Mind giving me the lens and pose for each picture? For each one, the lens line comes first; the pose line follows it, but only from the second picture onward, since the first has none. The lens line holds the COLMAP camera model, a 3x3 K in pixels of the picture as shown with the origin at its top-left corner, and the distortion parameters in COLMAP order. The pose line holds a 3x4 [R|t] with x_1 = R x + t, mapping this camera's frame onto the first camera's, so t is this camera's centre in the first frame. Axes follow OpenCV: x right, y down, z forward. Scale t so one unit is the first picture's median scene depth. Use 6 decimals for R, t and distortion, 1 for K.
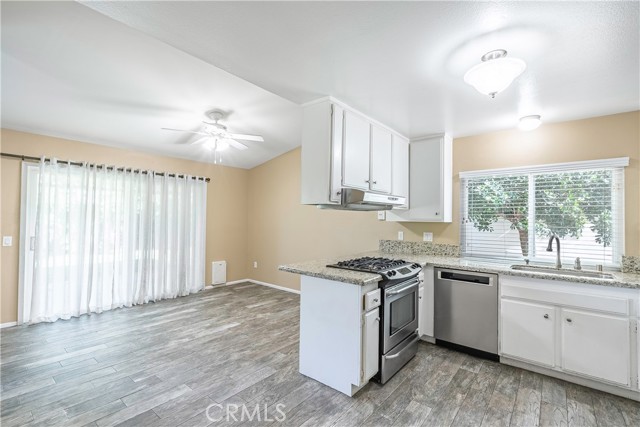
lens RADIAL K [[289.9, 0, 319.9], [0, 289.9, 214.1], [0, 0, 1]] dist [-0.000765, 0.000534]
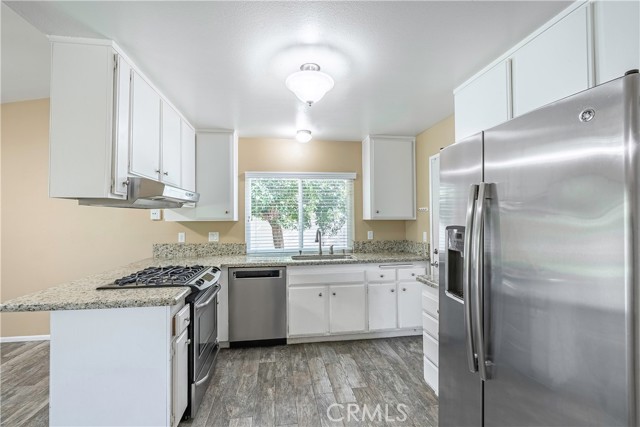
lens RADIAL K [[289.9, 0, 319.0], [0, 289.9, 213.9], [0, 0, 1]] dist [-0.000765, 0.000534]
pose [[0.676228, -0.006052, 0.736668, -0.124356], [0.004076, 0.999982, 0.004474, 0.001773], [-0.736682, -0.000023, 0.676240, 0.152105]]
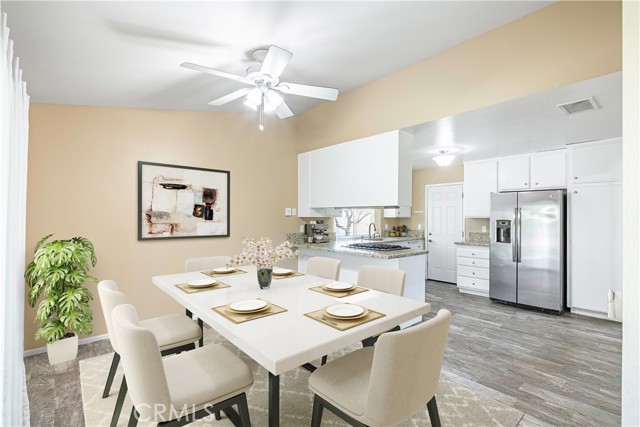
lens RADIAL K [[289.9, 0, 323.8], [0, 289.9, 211.7], [0, 0, 1]] dist [-0.000765, 0.000534]
pose [[0.167038, 0.001682, 0.985949, -1.339122], [-0.021021, 0.999777, 0.001856, -0.002131], [-0.985726, -0.021036, 0.167036, 1.040511]]
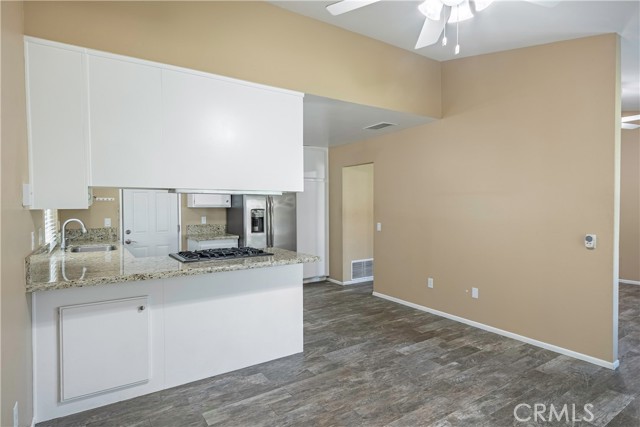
lens RADIAL K [[348.7, 0, 306.0], [0, 348.7, 210.6], [0, 0, 1]] dist [-0.000444, 0.000023]
pose [[-0.942800, -0.015828, 0.332982, -0.457750], [-0.016718, 0.999860, 0.000192, 0.029519], [-0.332938, -0.005386, -0.942933, 2.026117]]
